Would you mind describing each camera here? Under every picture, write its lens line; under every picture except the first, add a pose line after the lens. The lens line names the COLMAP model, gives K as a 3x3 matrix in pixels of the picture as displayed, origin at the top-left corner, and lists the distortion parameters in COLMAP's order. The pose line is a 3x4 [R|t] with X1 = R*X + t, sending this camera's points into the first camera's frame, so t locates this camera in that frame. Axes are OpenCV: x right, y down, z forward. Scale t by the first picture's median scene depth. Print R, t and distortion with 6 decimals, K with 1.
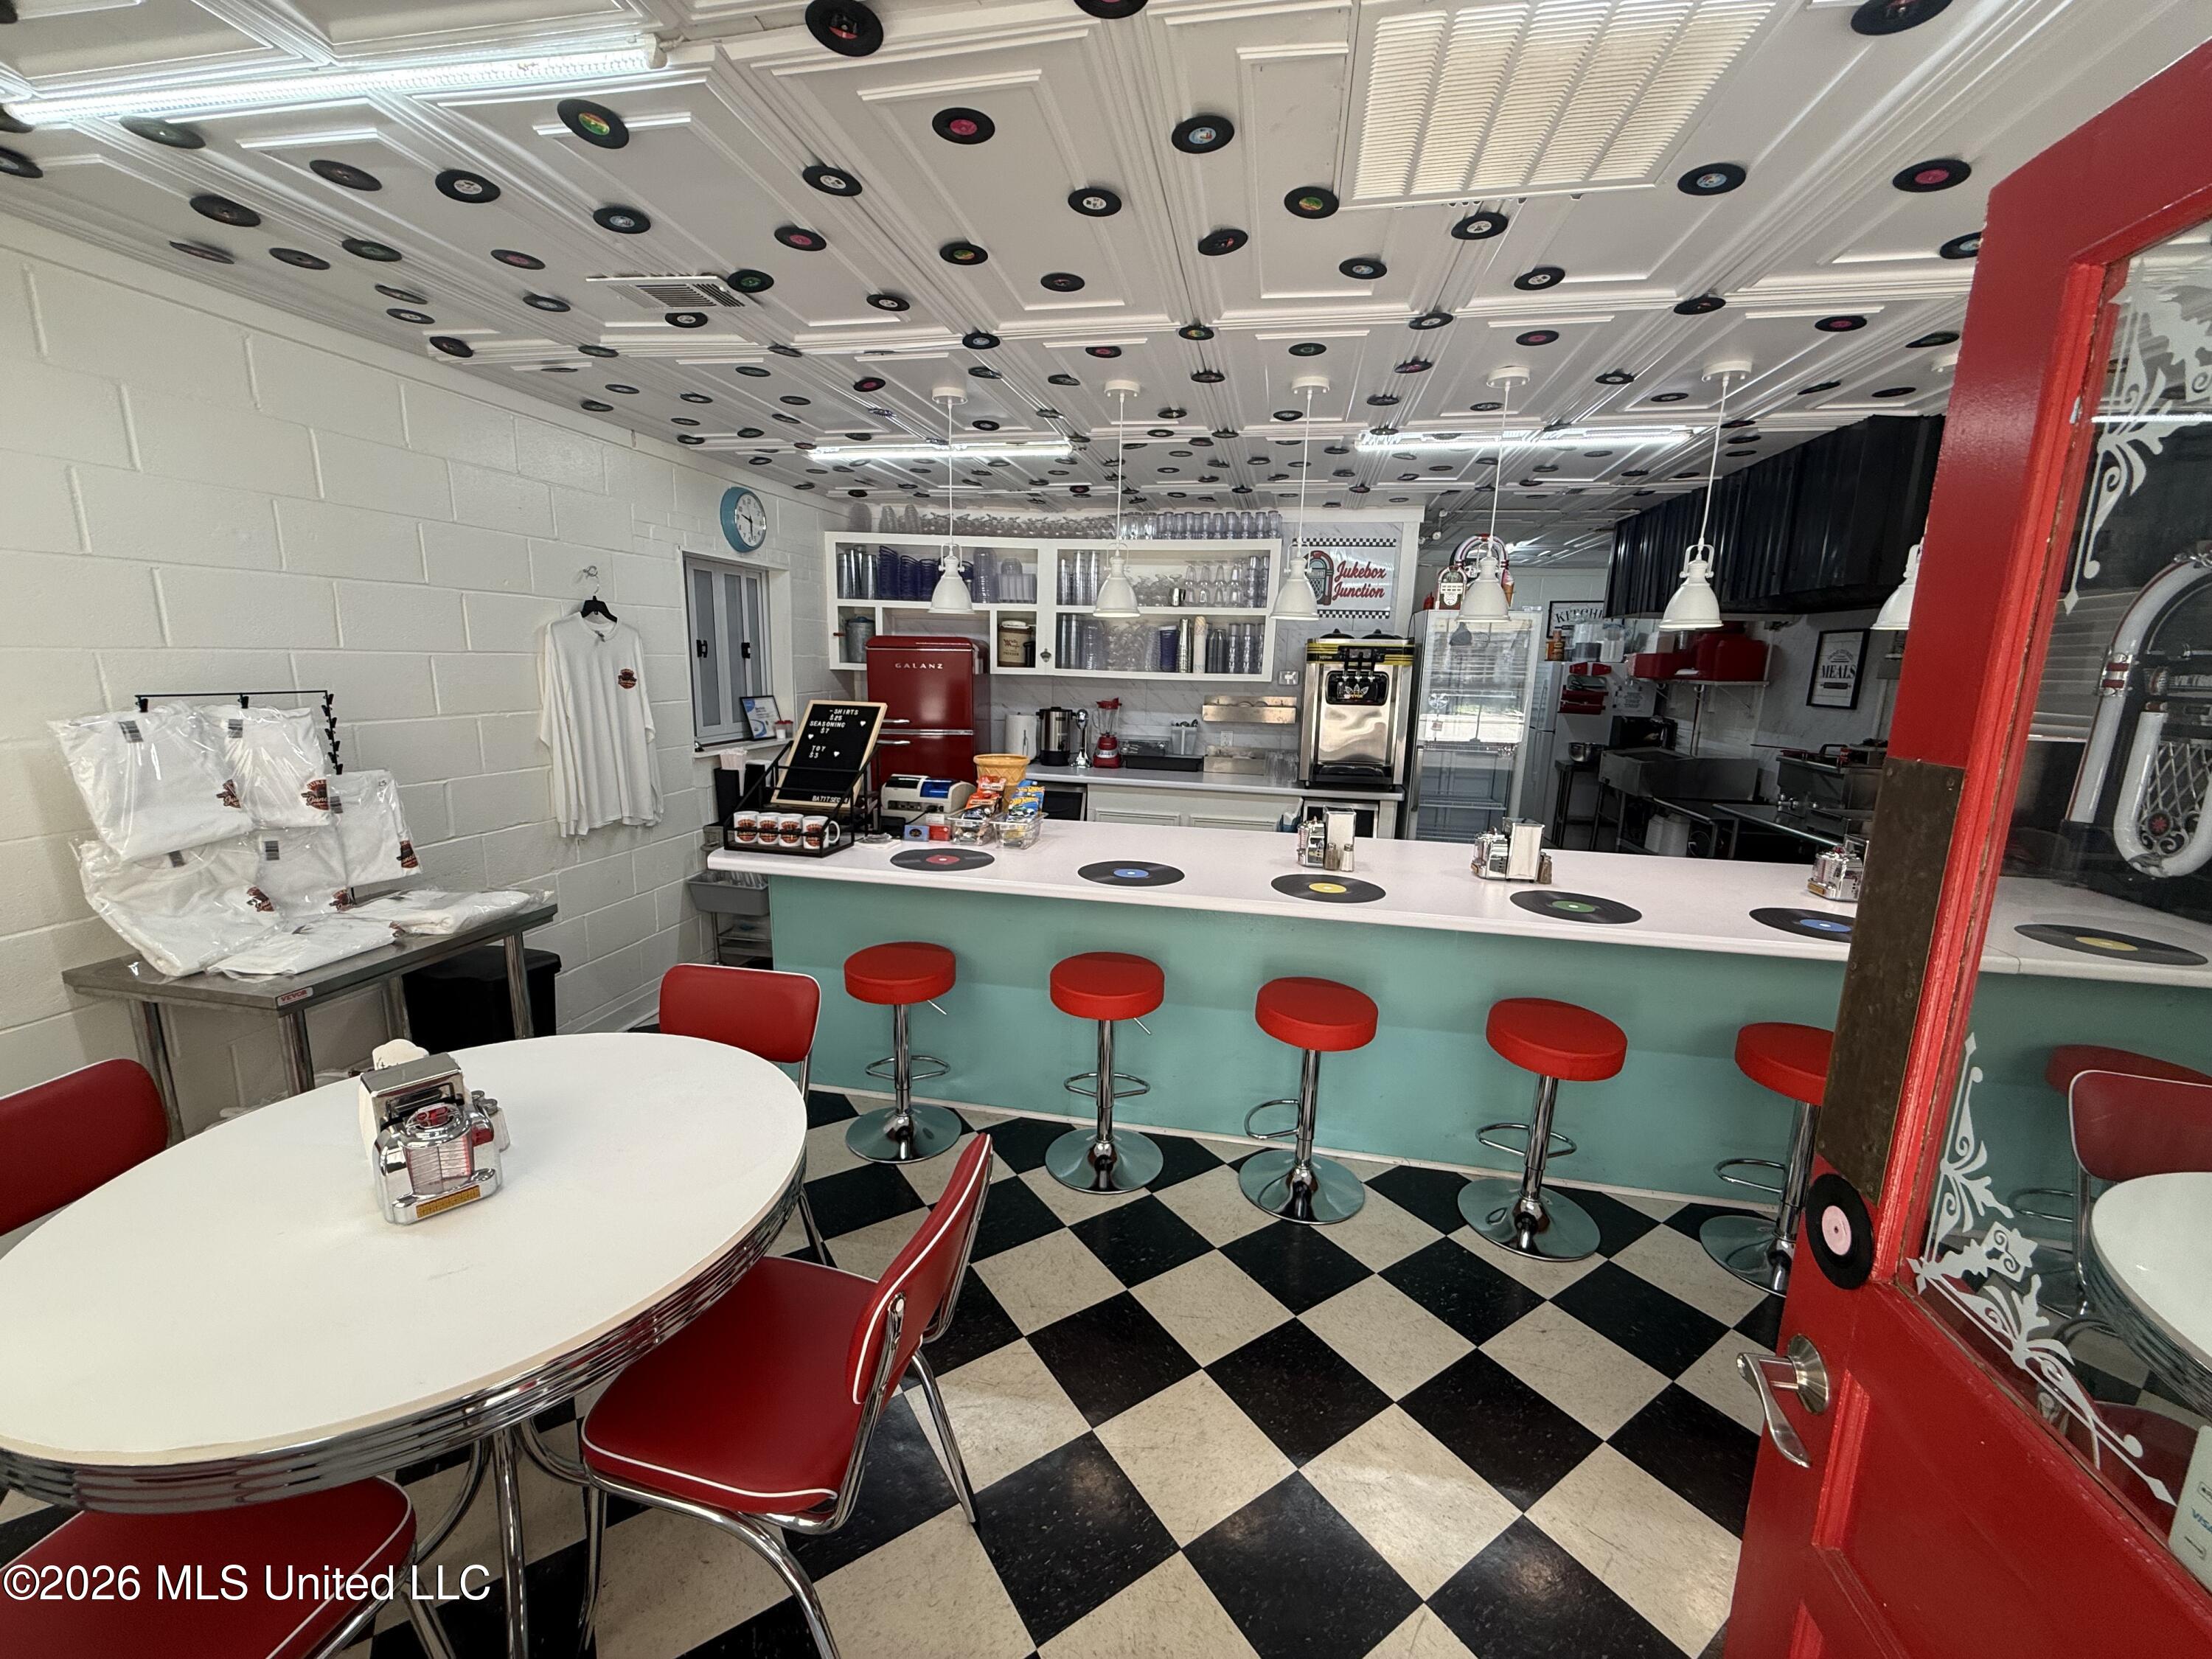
lens RADIAL K [[884.2, 0, 1104.2], [0, 884.2, 831.0], [0, 0, 1]] dist [0.000497, -0.000801]
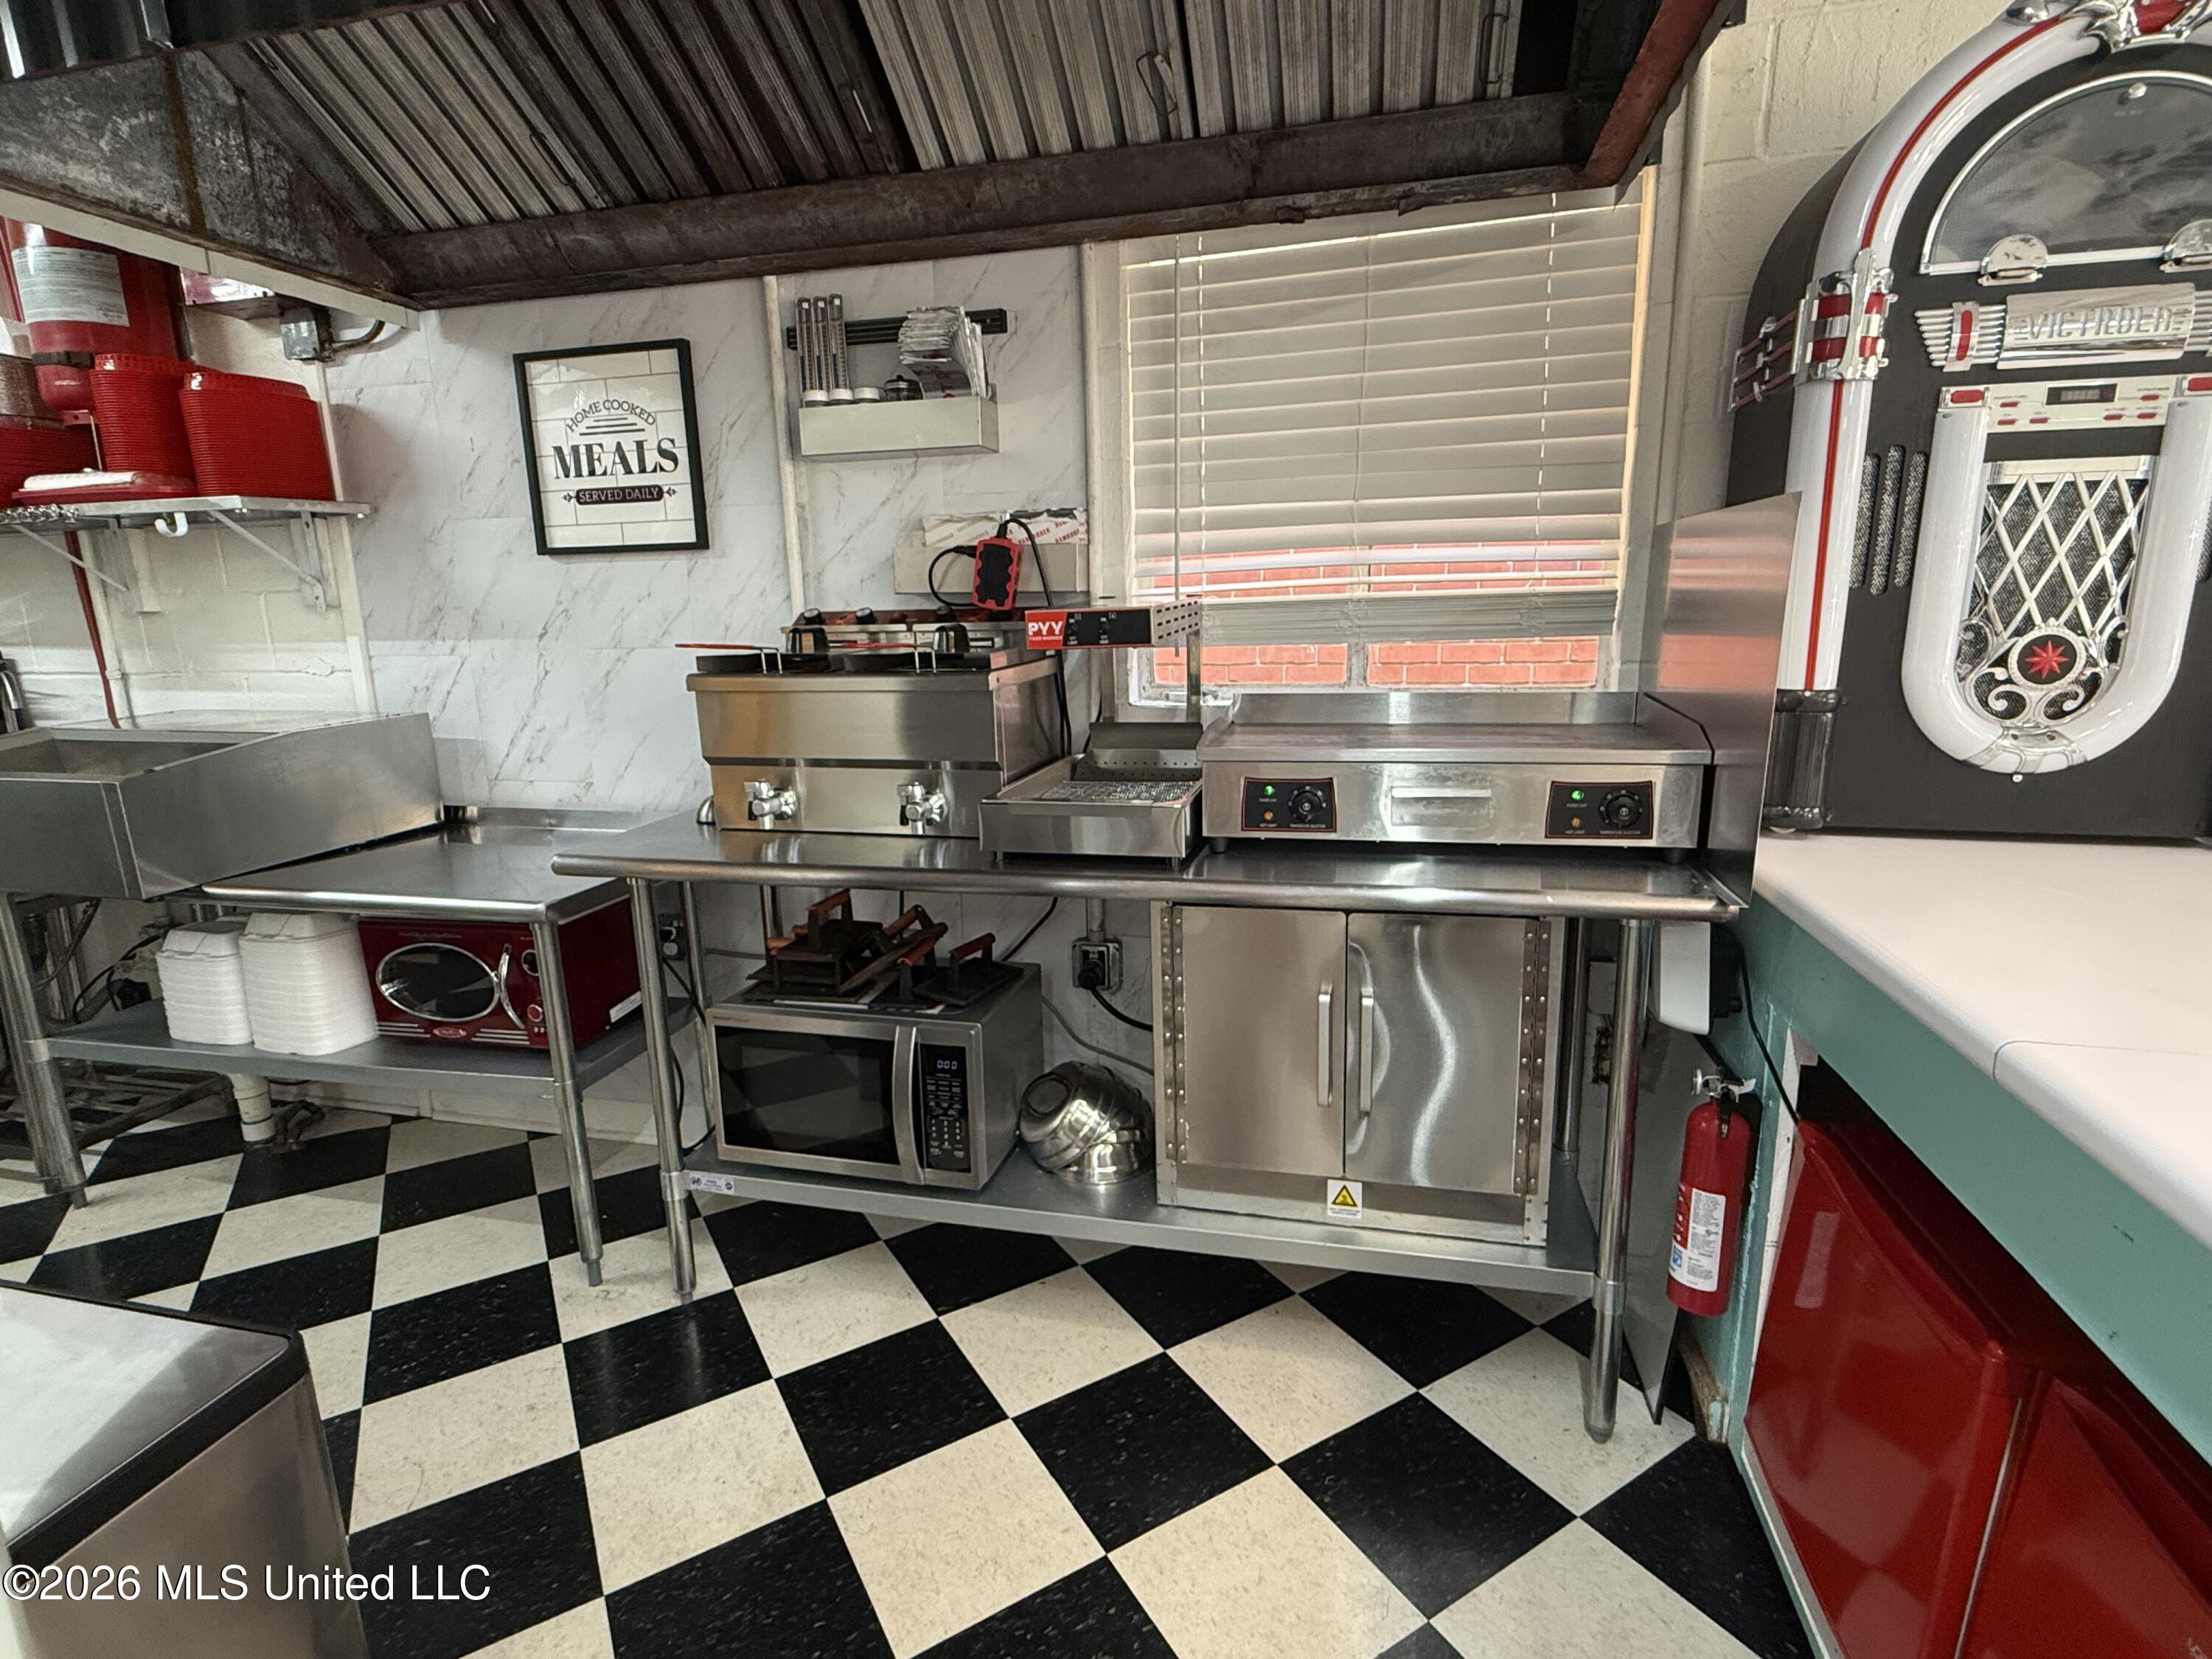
lens RADIAL K [[1082.5, 0, 1098.1], [0, 1082.5, 834.3], [0, 0, 1]] dist [0.000561, -0.001275]
pose [[0.045550, -0.234528, 0.971042, 0.342334], [0.216341, 0.951298, 0.219612, -0.082527], [-0.975255, 0.200073, 0.094070, 0.800751]]
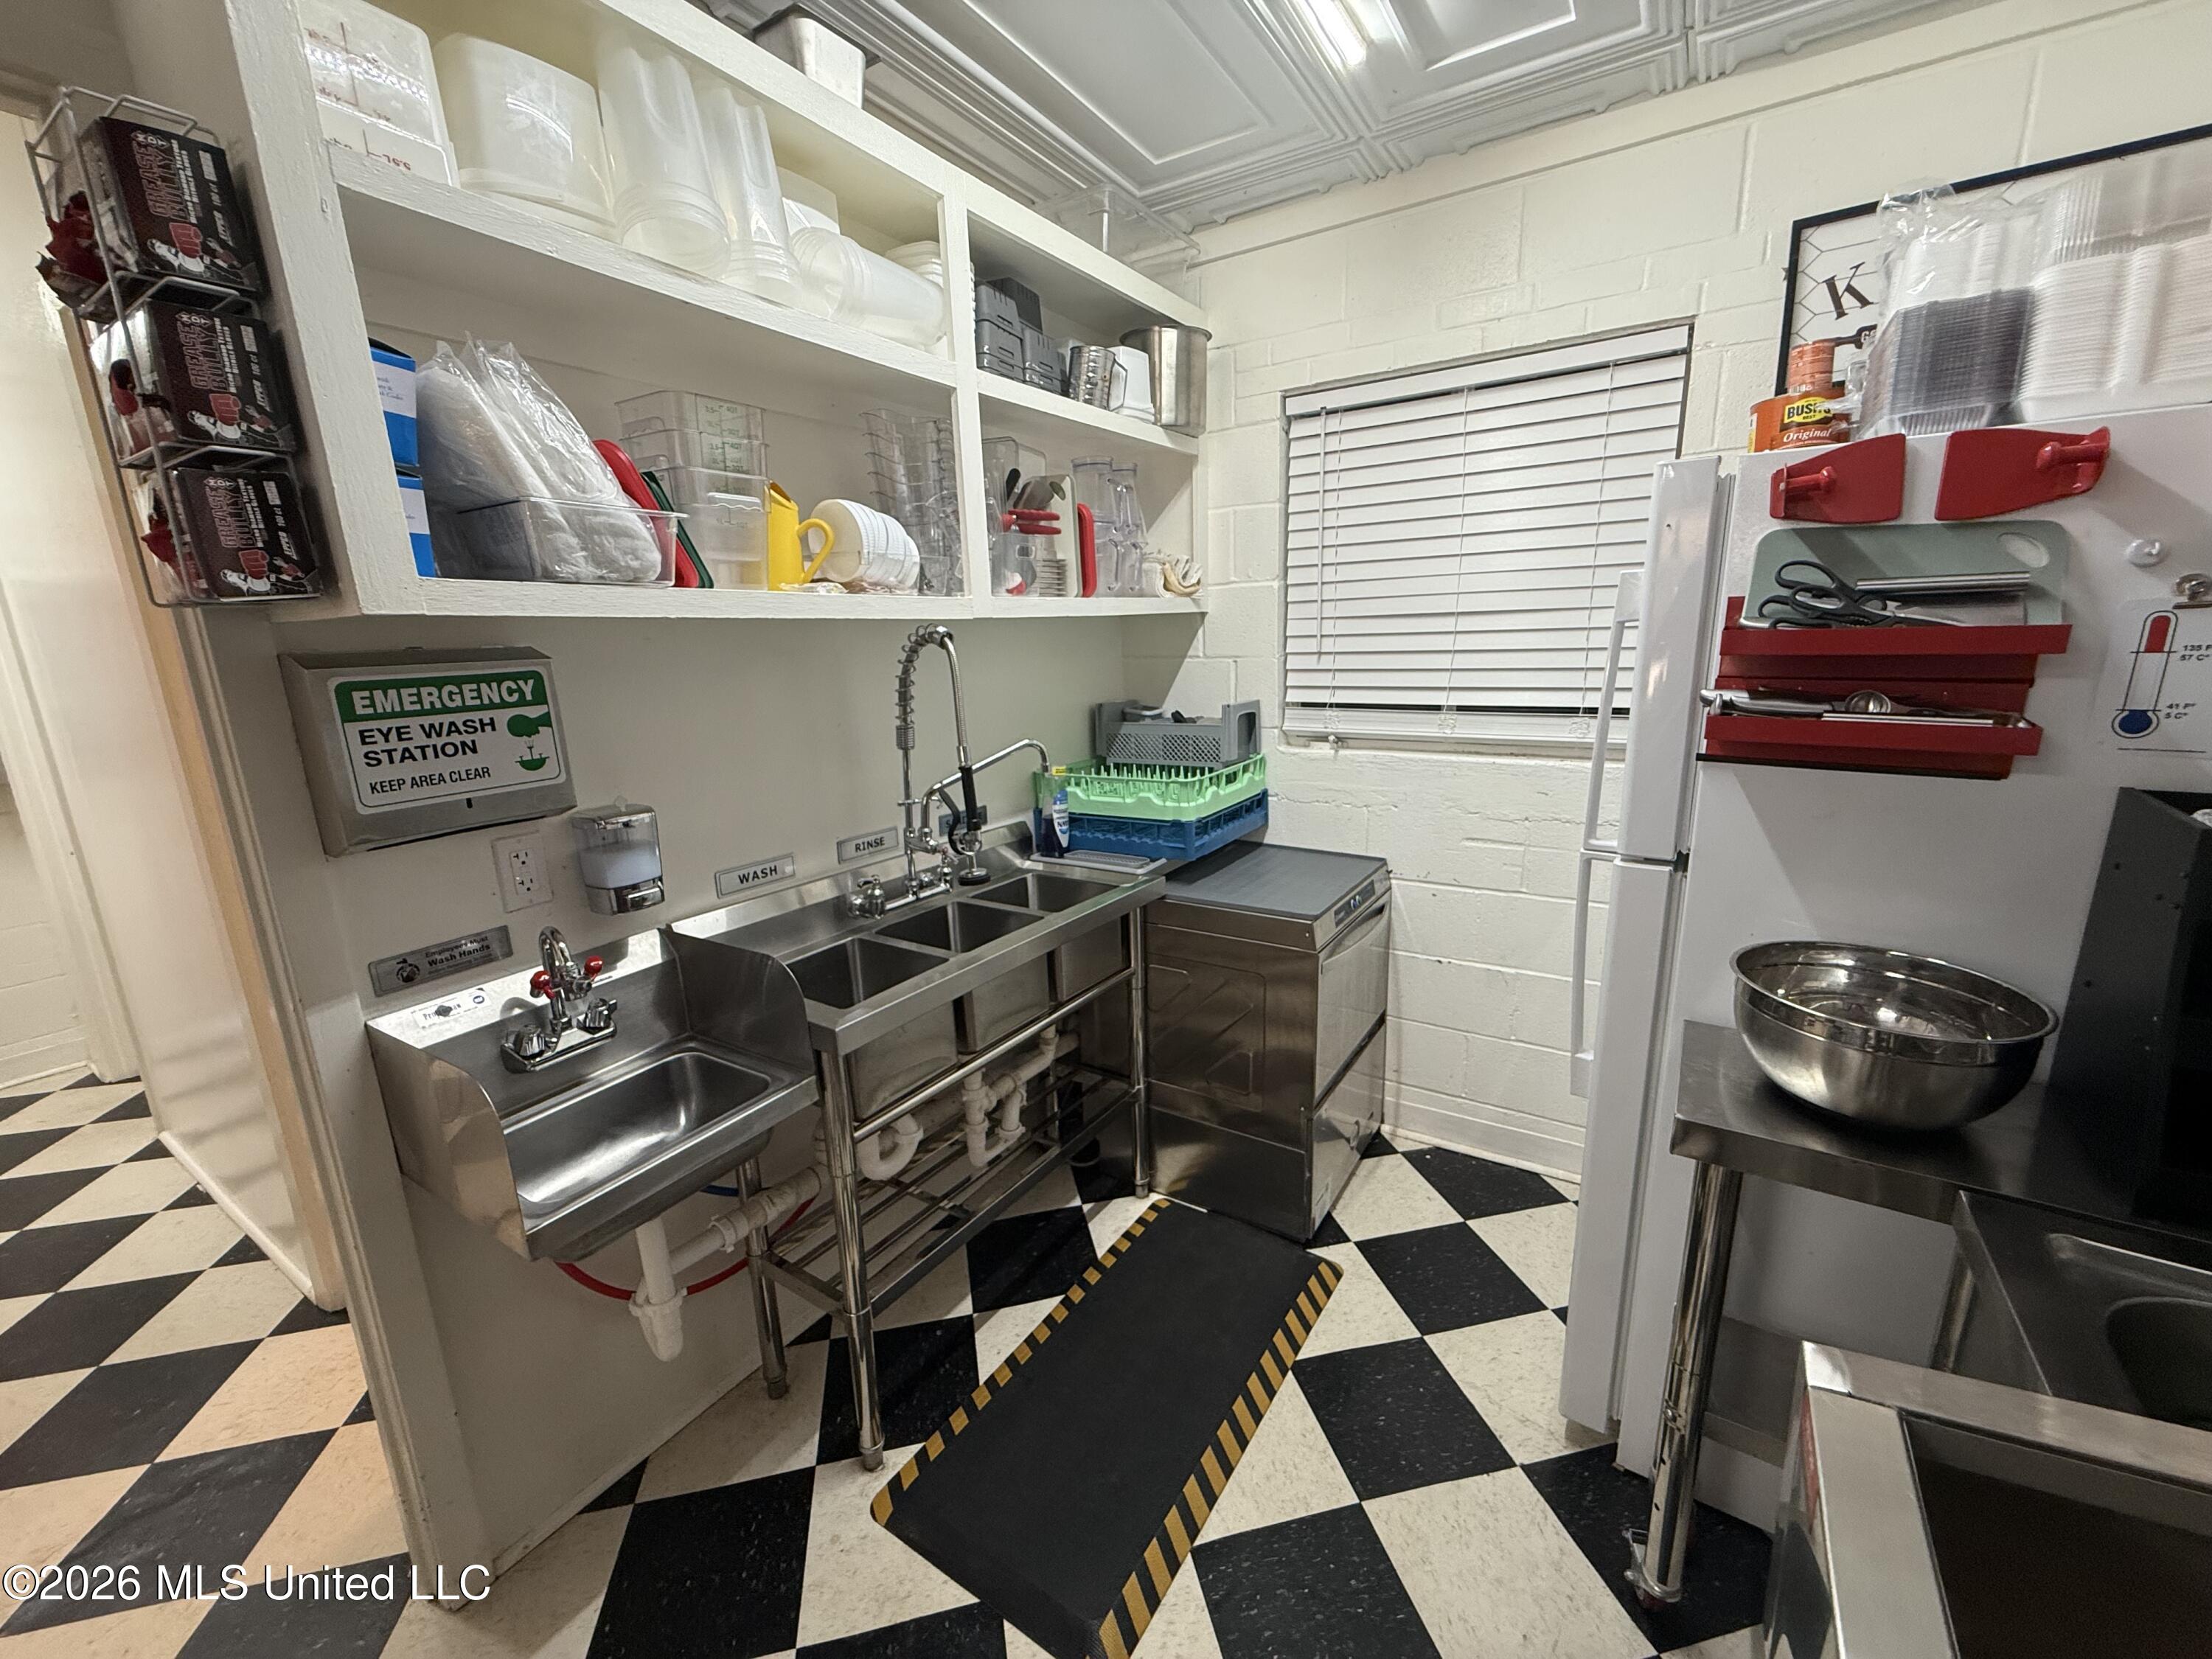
lens RADIAL K [[884.2, 0, 1107.3], [0, 884.2, 827.9], [0, 0, 1]] dist [0.000497, -0.000801]
pose [[0.930337, 0.027845, -0.365647, 0.715756], [-0.018368, 0.999400, 0.029372, -0.188618], [0.366245, -0.020610, 0.930290, 1.213934]]
